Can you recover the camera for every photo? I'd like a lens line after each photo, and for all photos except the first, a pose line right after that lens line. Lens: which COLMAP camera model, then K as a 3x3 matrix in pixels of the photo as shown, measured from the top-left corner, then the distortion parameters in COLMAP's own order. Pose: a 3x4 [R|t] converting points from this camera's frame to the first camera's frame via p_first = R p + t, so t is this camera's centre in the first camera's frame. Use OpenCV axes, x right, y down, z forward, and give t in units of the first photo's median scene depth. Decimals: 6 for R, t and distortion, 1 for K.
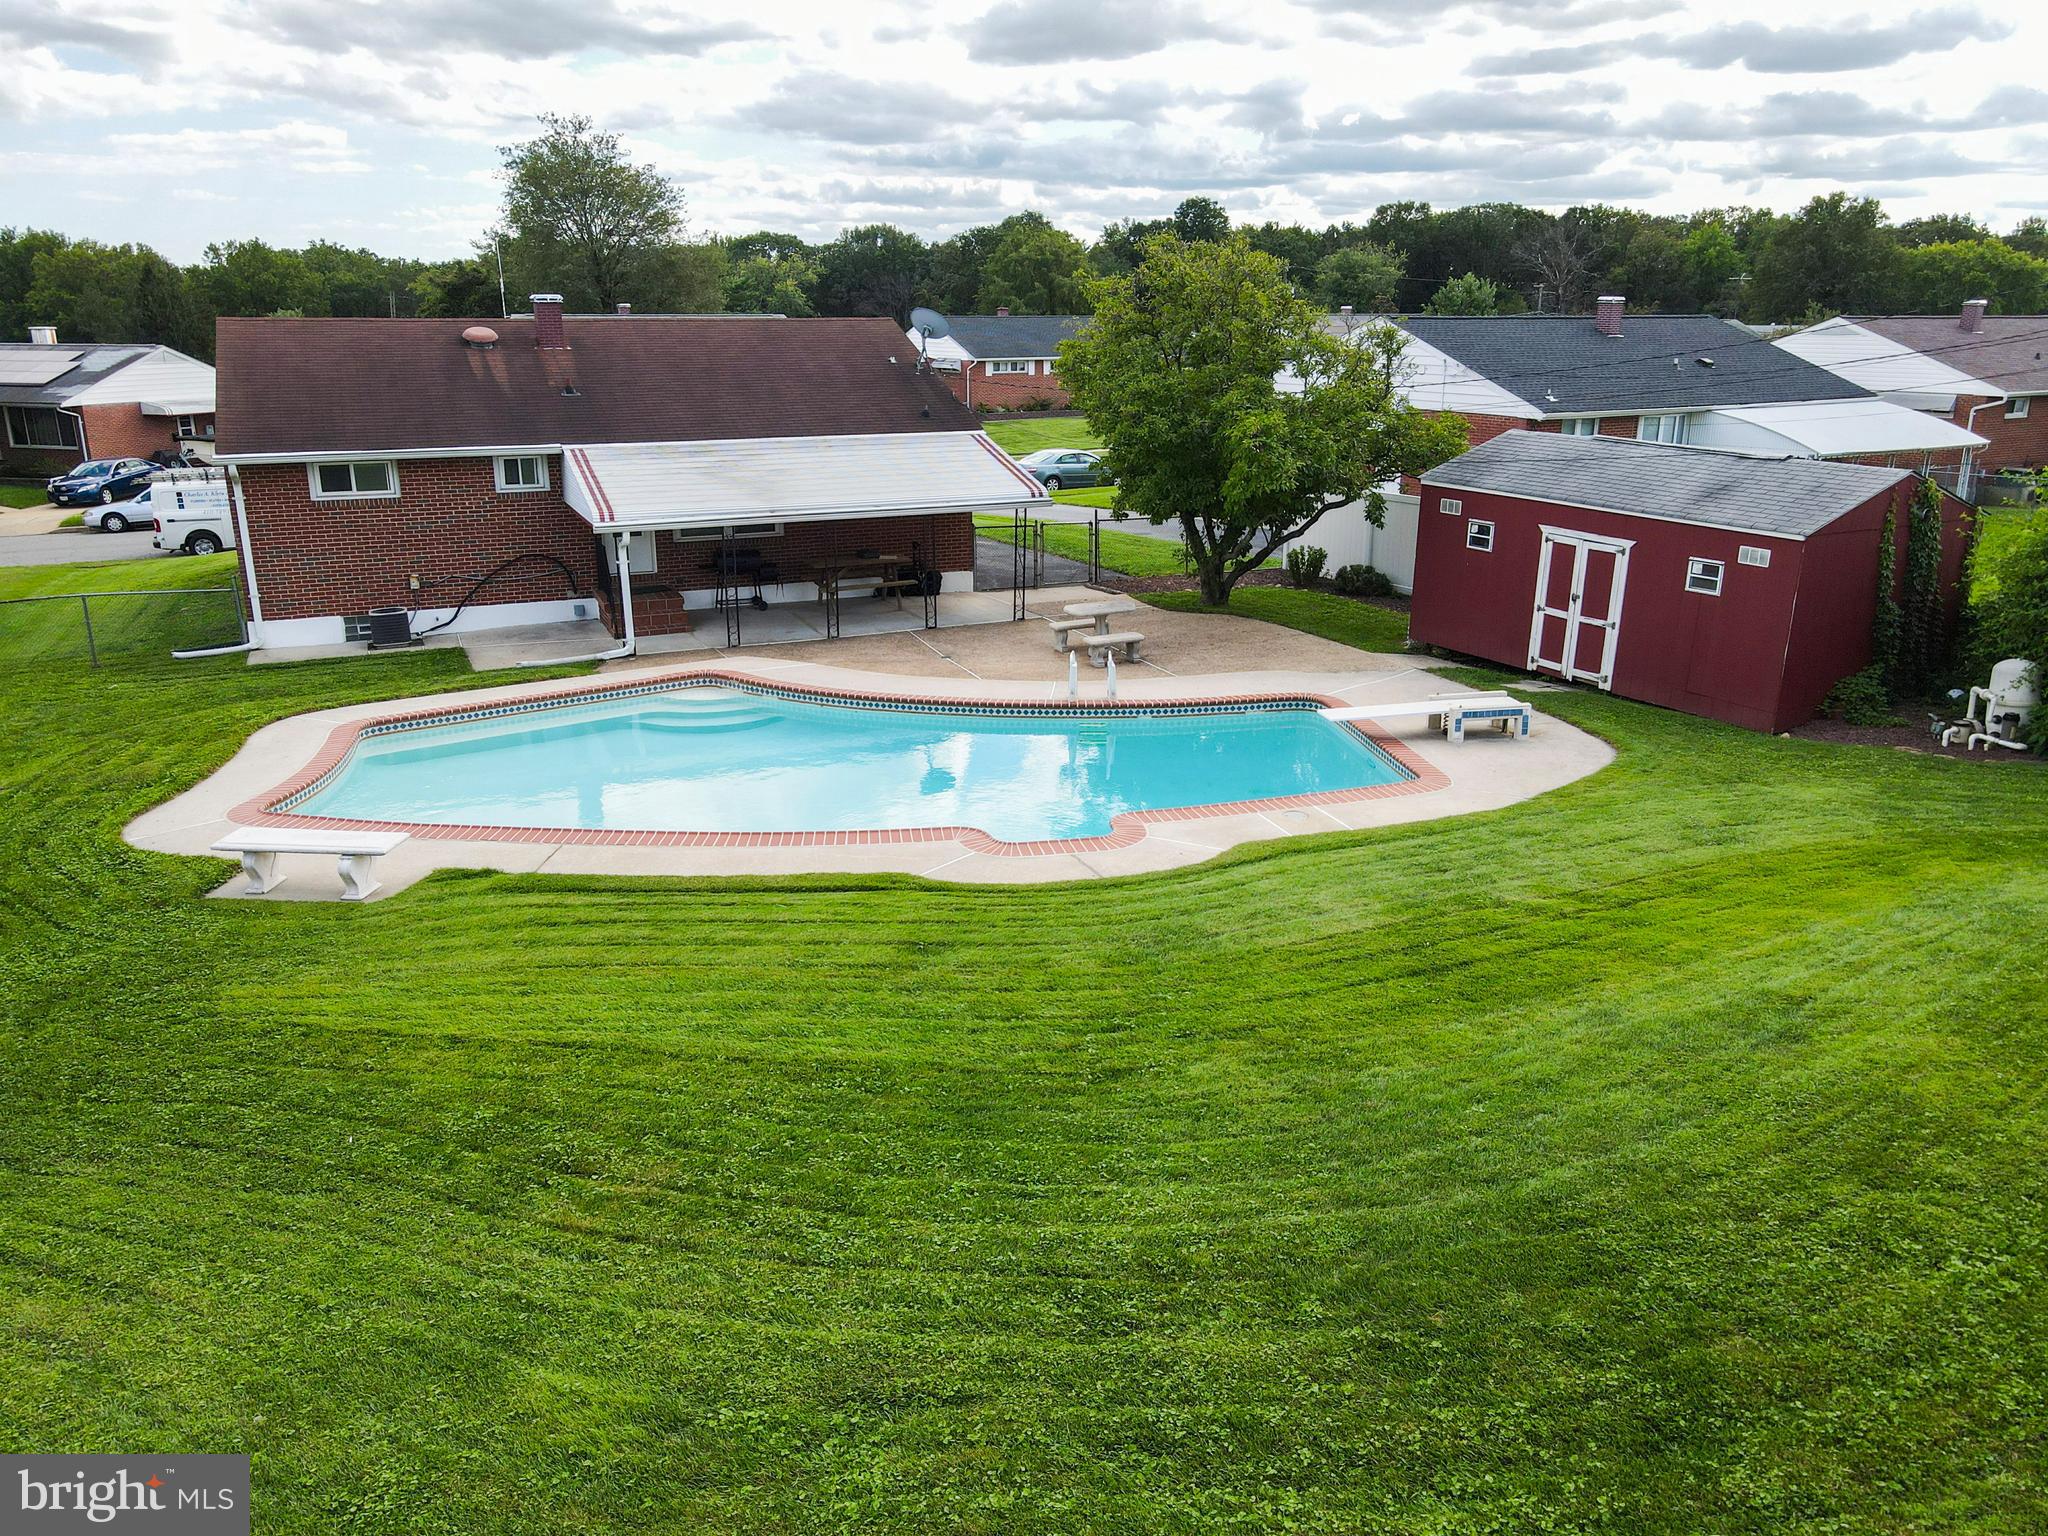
lens RADIAL K [[1501.1, 0, 1023.6], [0, 1501.1, 764.5], [0, 0, 1]] dist [-0.000601, 0.024379]
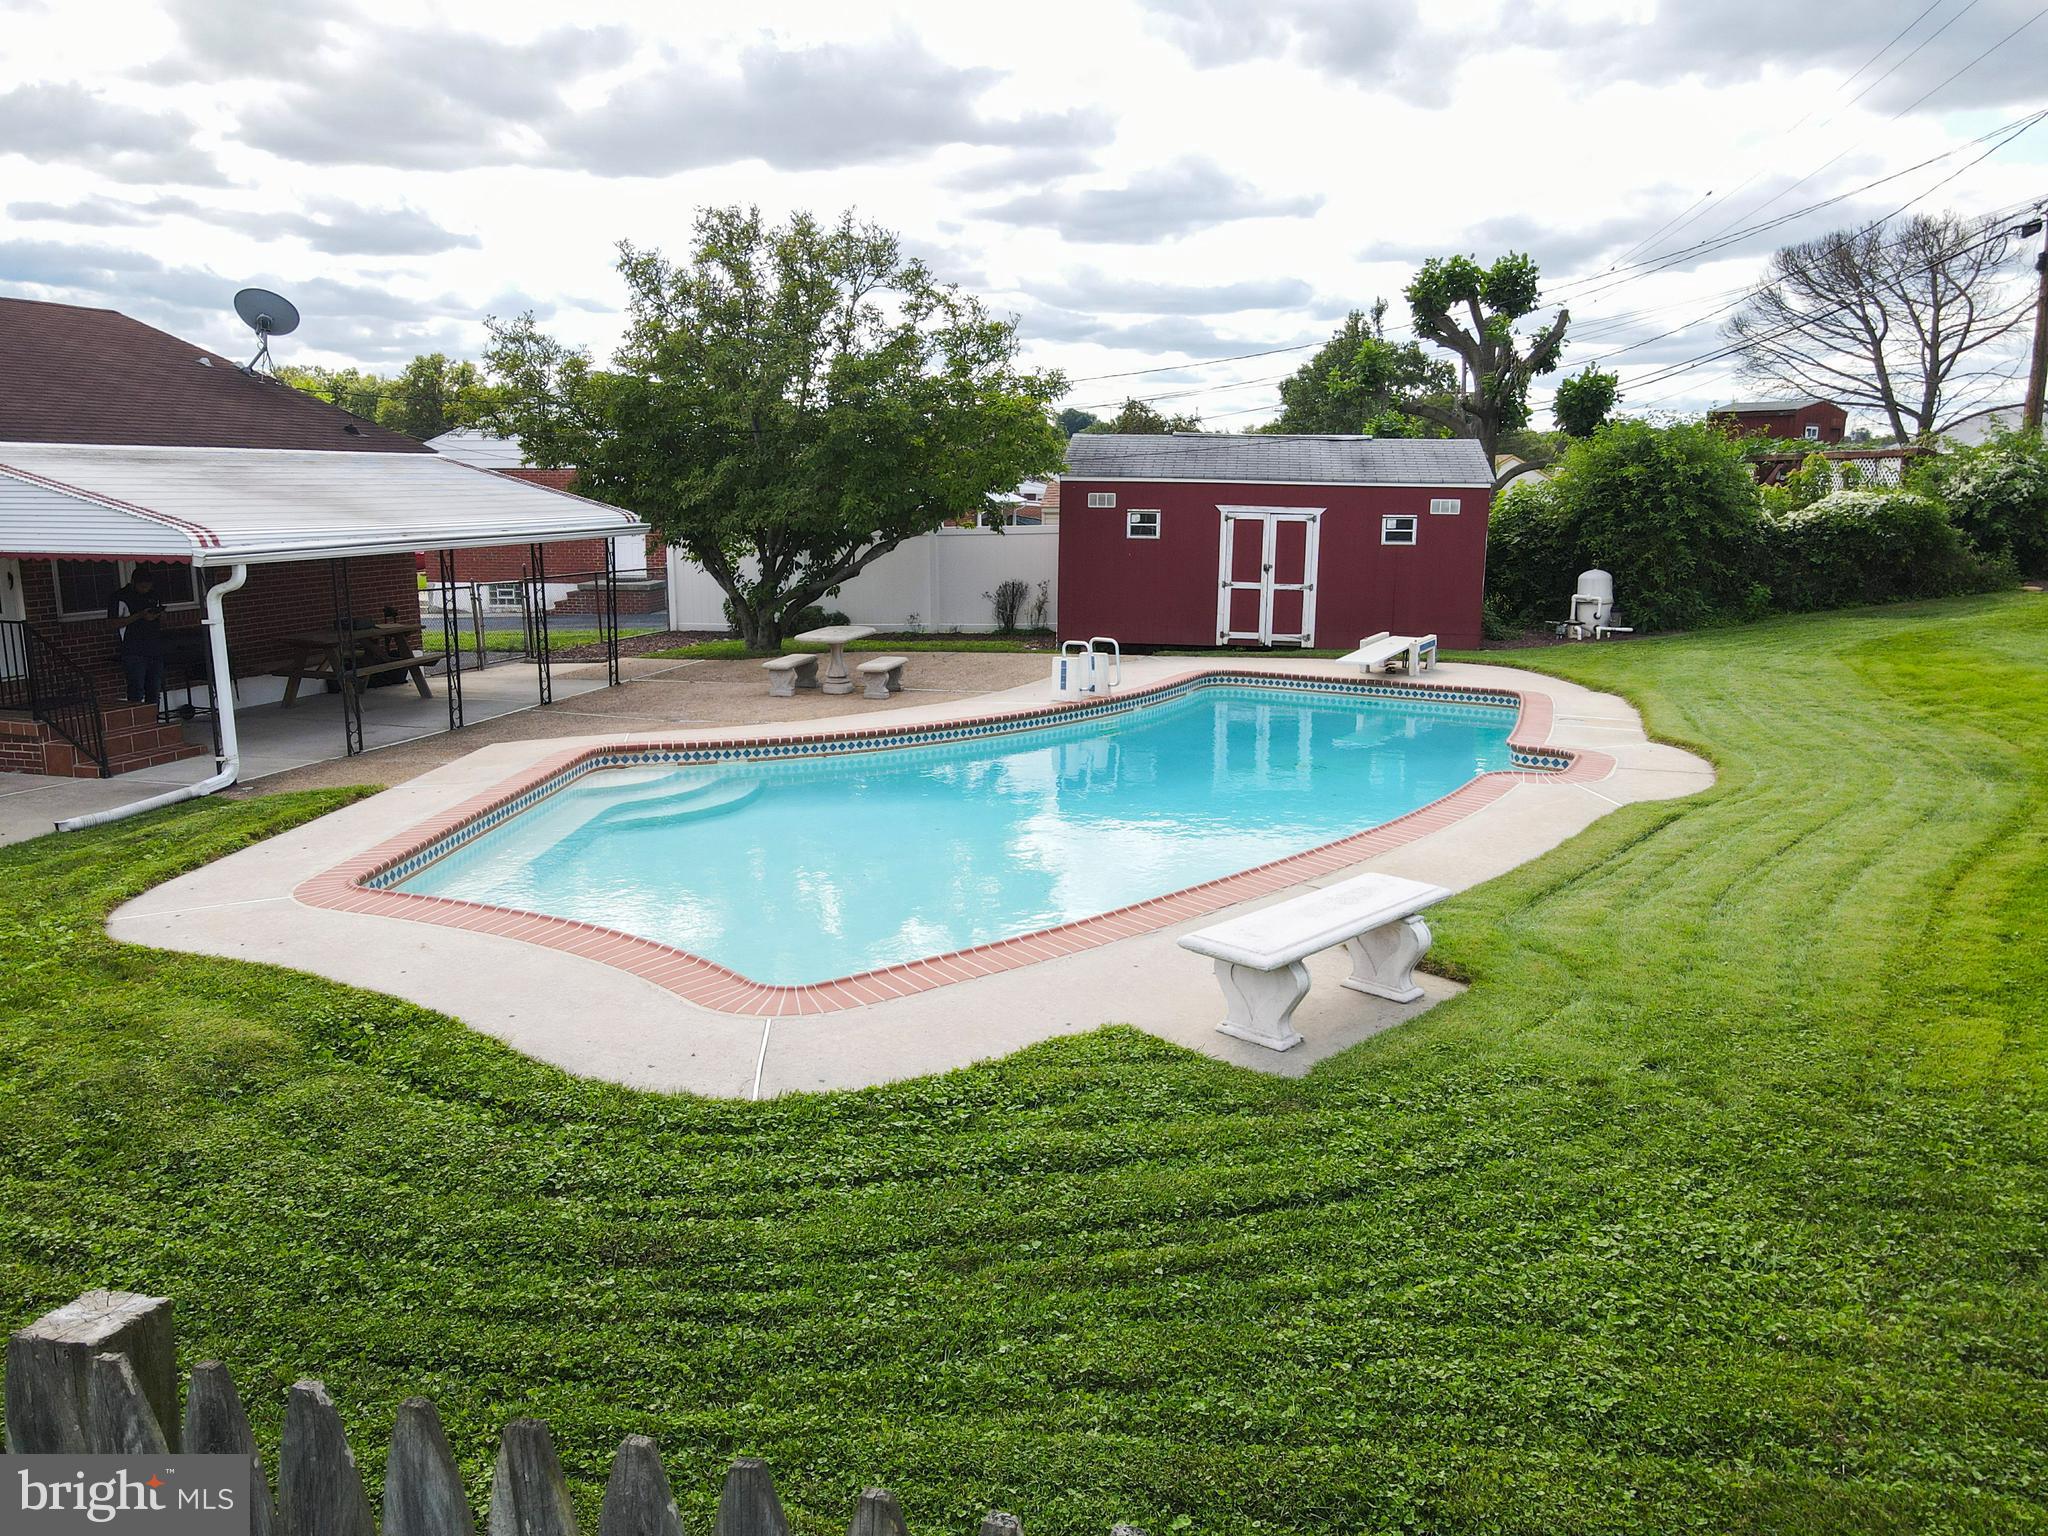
lens RADIAL K [[1501.1, 0, 1013.6], [0, 1501.1, 761.6], [0, 0, 1]] dist [-0.000601, 0.024379]
pose [[0.632362, -0.144559, 0.761065, -0.551927], [0.224477, 0.974478, -0.001421, -0.014492], [-0.741436, 0.171740, 0.648674, 0.436879]]
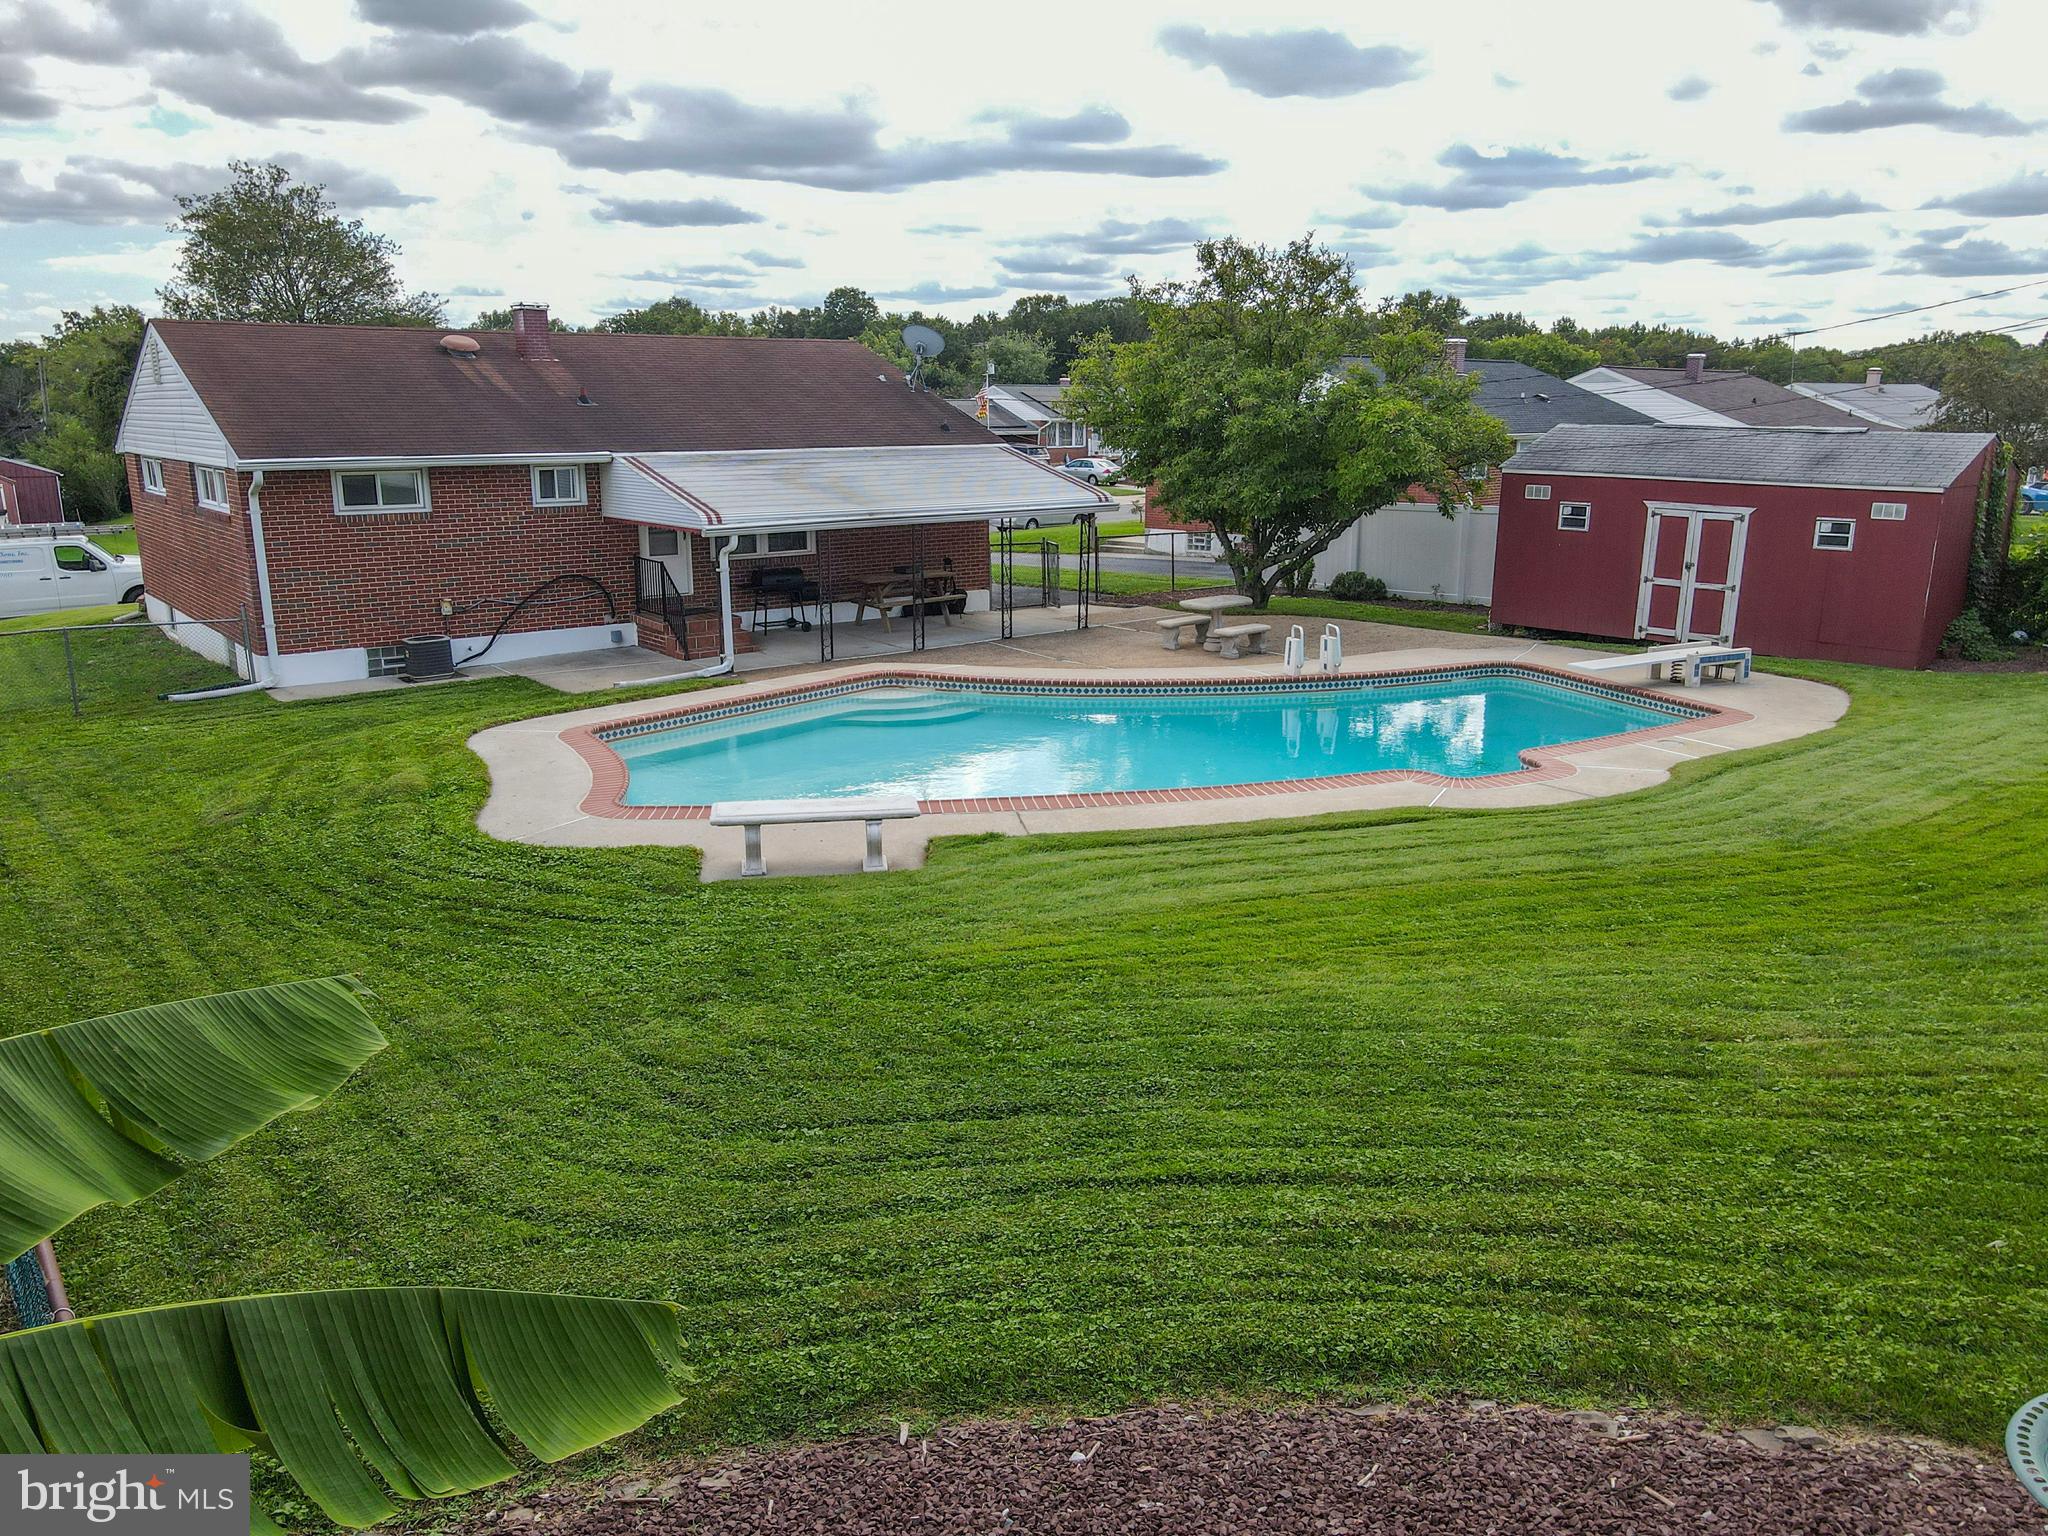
lens RADIAL K [[1501.1, 0, 1021.7], [0, 1501.1, 767.5], [0, 0, 1]] dist [-0.000601, 0.024379]
pose [[0.969916, -0.059539, 0.236046, -0.334264], [0.072824, 0.996191, -0.047961, 0.045726], [-0.232291, 0.063708, 0.970558, 0.078038]]
